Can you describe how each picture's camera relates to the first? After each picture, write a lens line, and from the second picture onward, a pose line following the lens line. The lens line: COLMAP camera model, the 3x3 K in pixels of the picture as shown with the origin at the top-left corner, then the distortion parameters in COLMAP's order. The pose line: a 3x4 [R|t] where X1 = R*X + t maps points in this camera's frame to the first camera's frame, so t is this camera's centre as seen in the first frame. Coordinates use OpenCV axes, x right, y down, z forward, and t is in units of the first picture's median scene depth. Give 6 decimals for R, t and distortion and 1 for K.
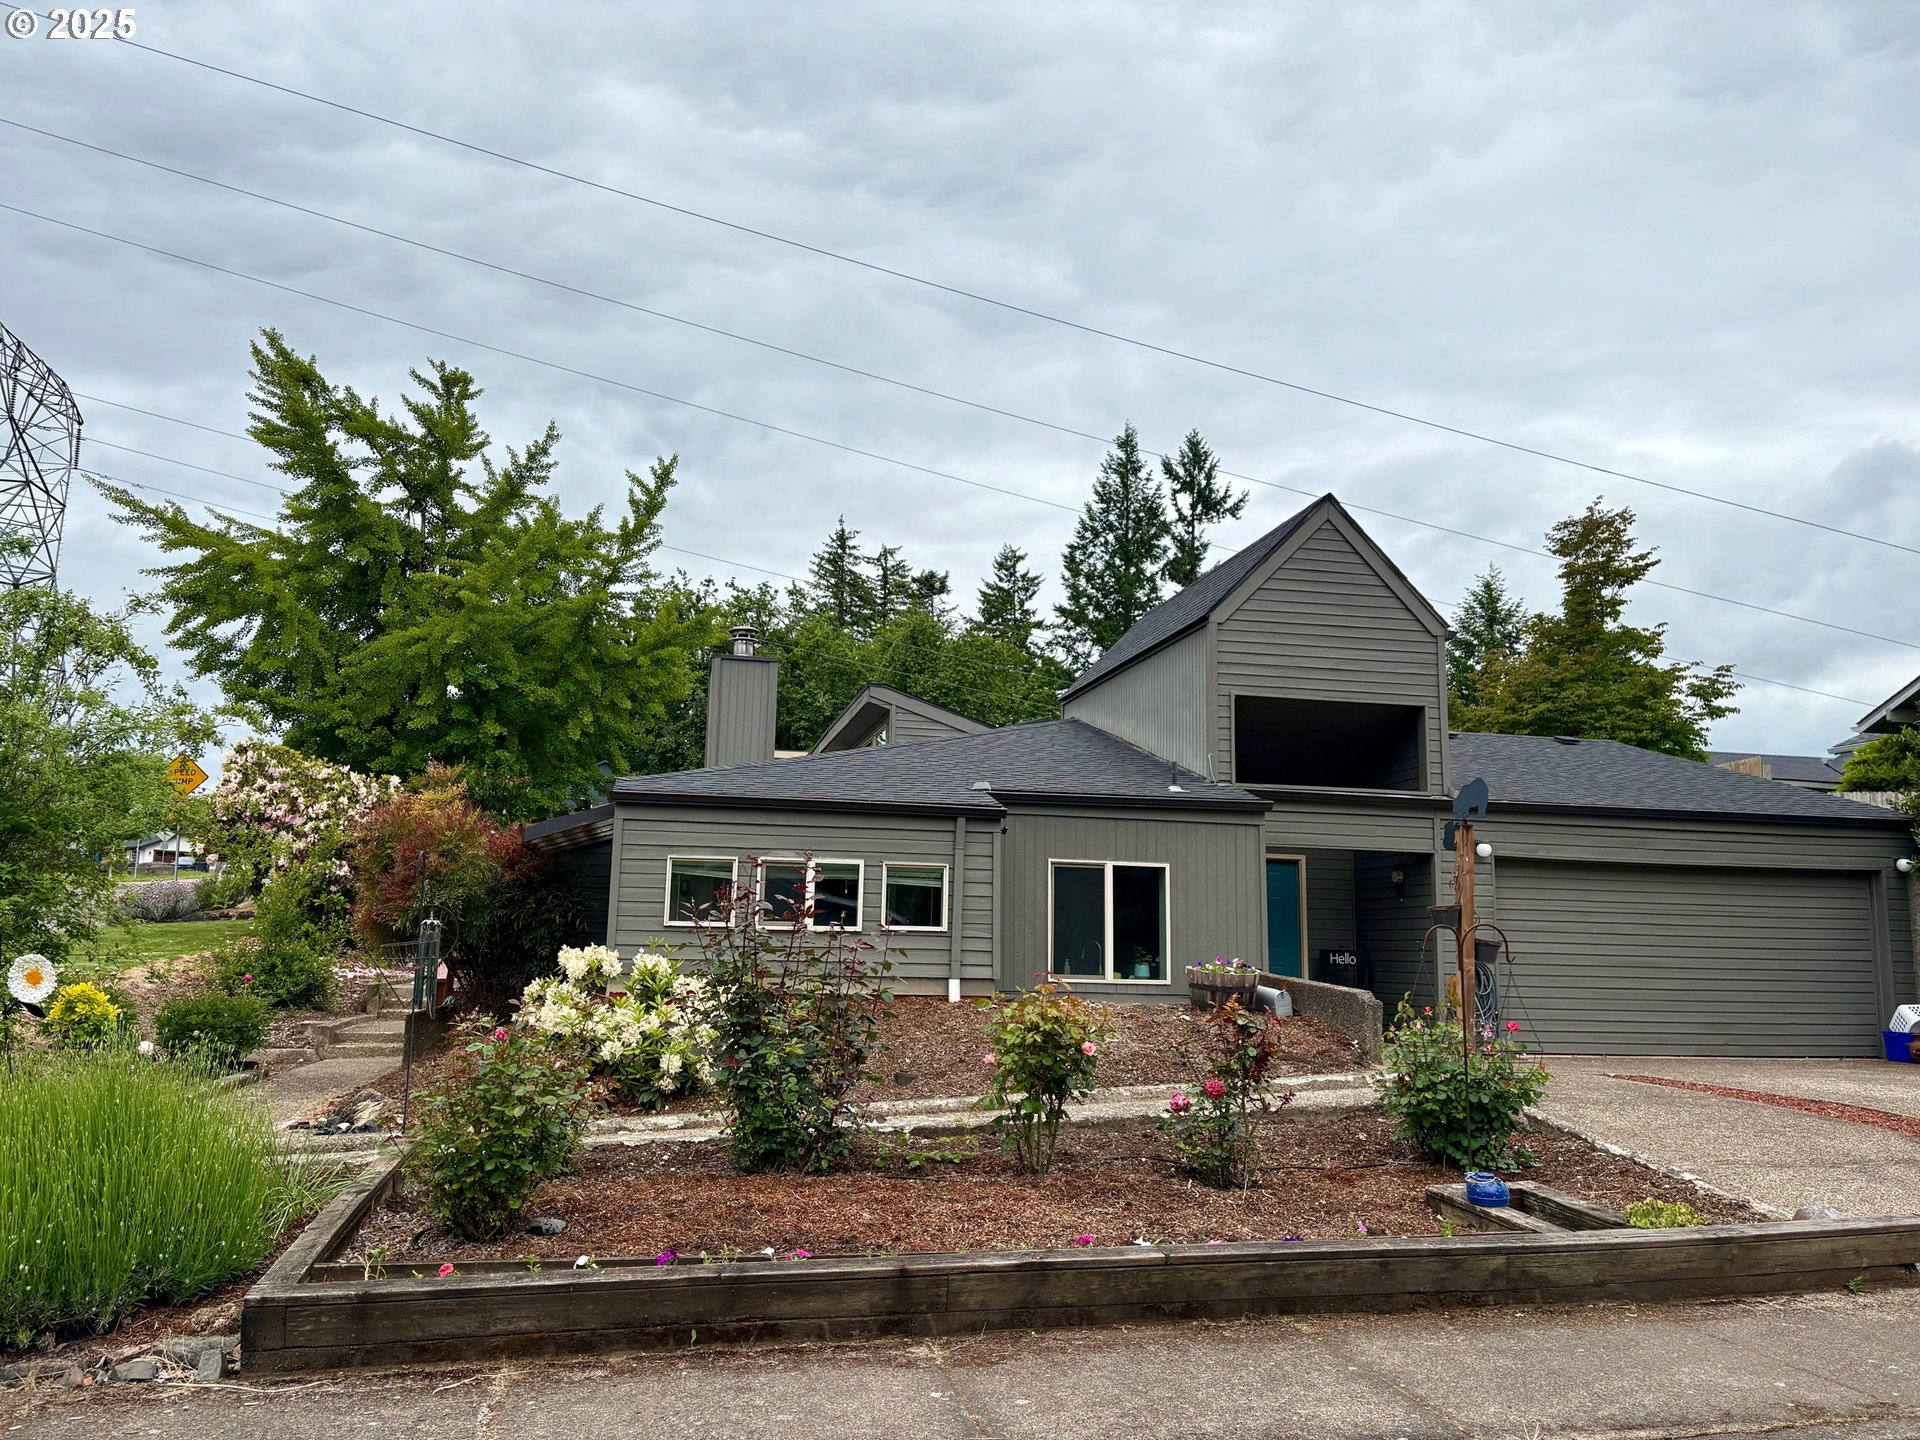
lens RADIAL K [[1482.5, 0, 965.0], [0, 1482.5, 737.6], [0, 0, 1]] dist [0.083072, -0.103872]
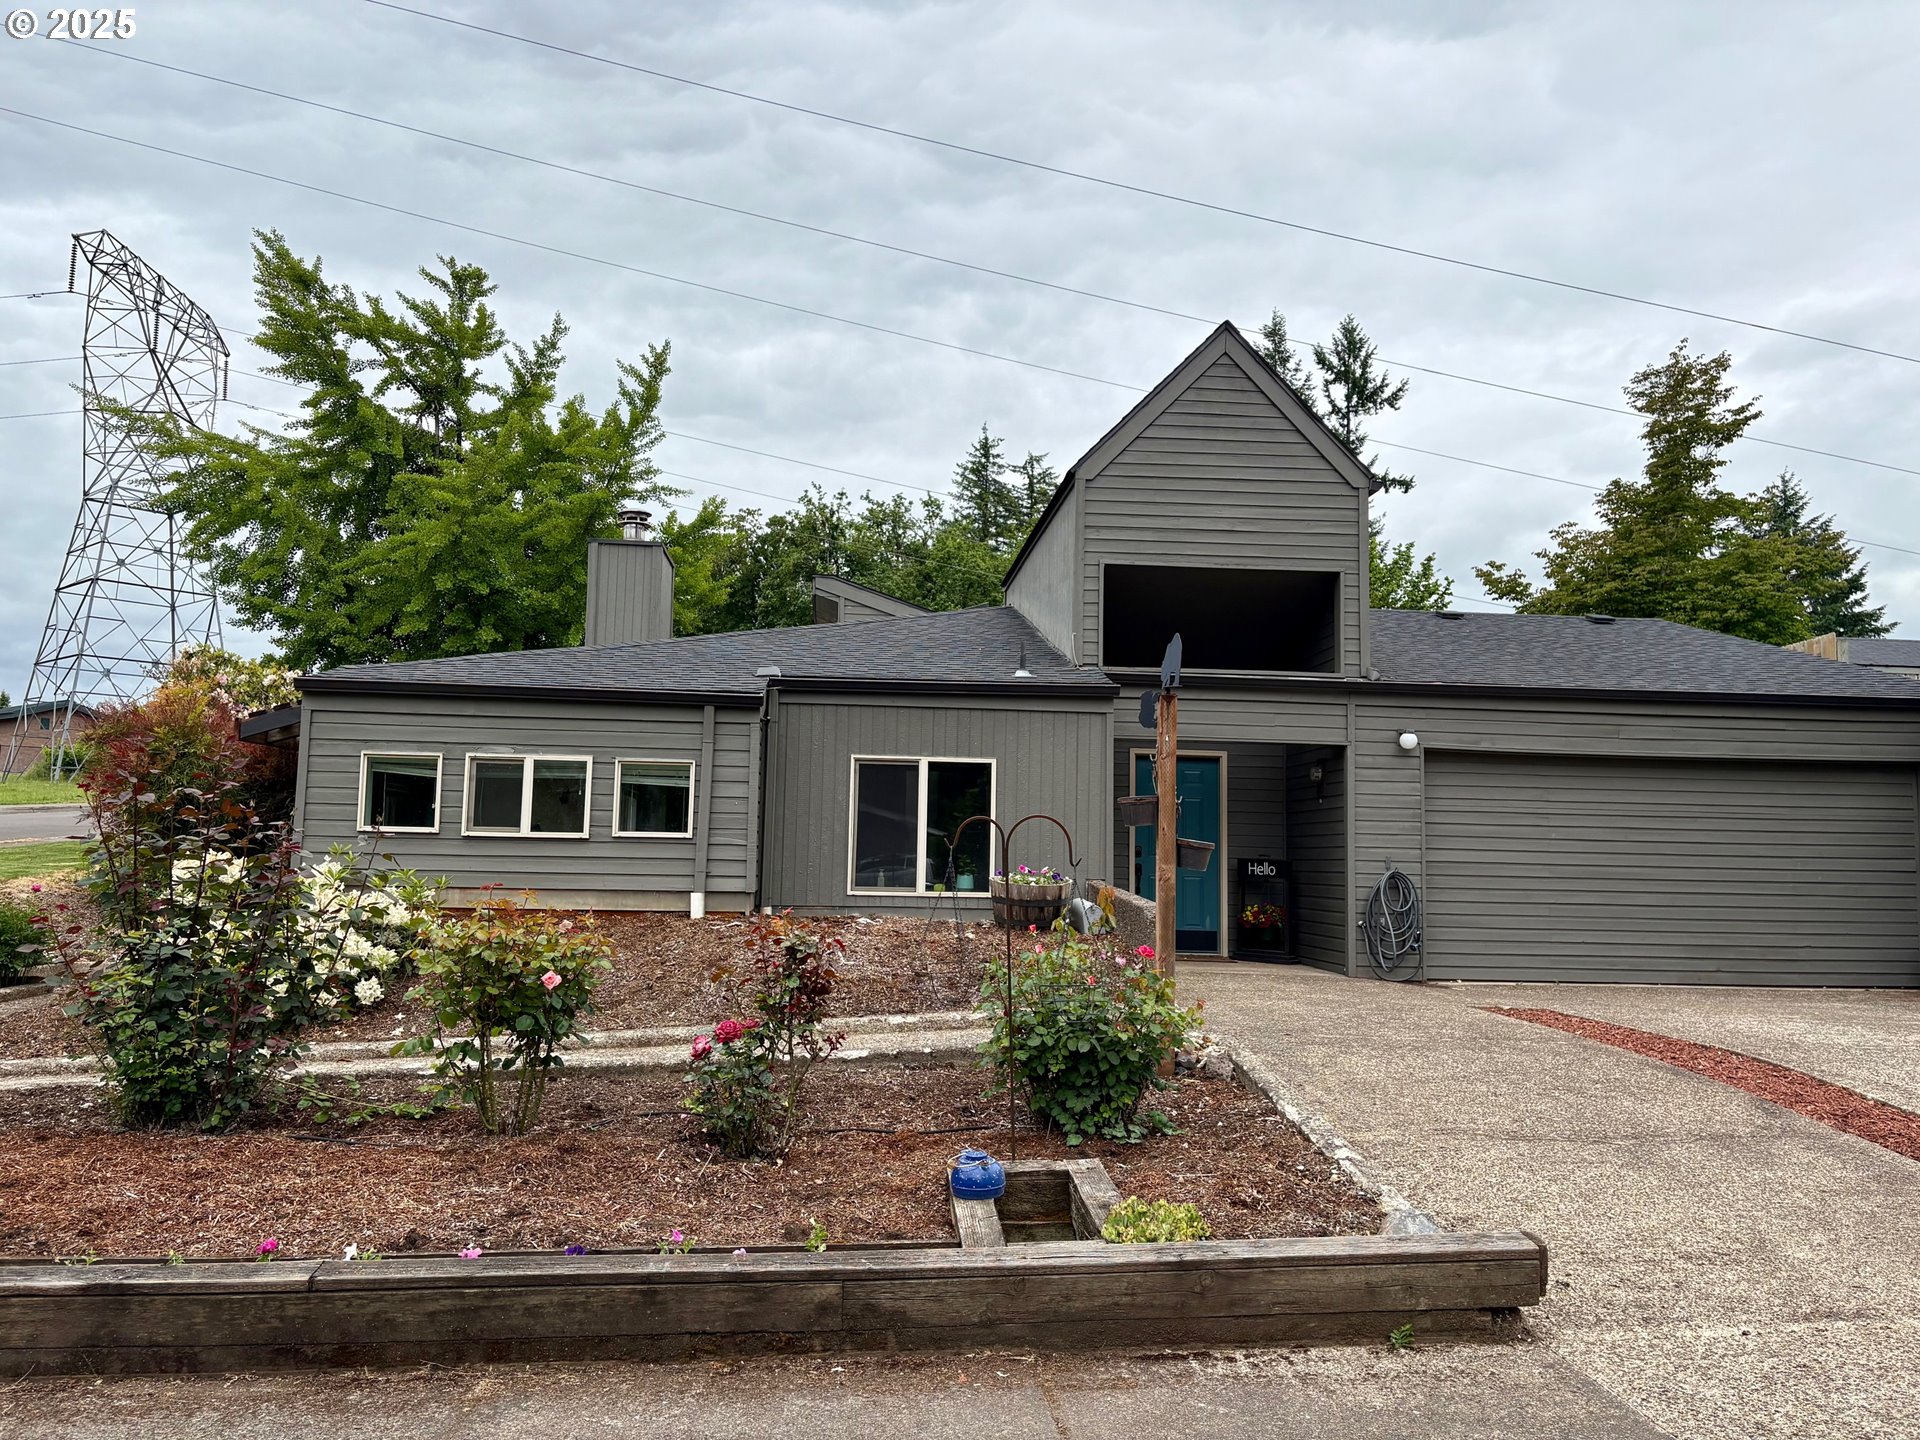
lens RADIAL K [[1482.5, 0, 965.0], [0, 1482.5, 737.6], [0, 0, 1]] dist [0.083072, -0.103872]
pose [[0.992058, -0.010295, -0.125357, 0.114947], [0.017342, 0.998322, 0.055252, 0.012514], [0.124578, -0.056987, 0.990572, 0.075826]]
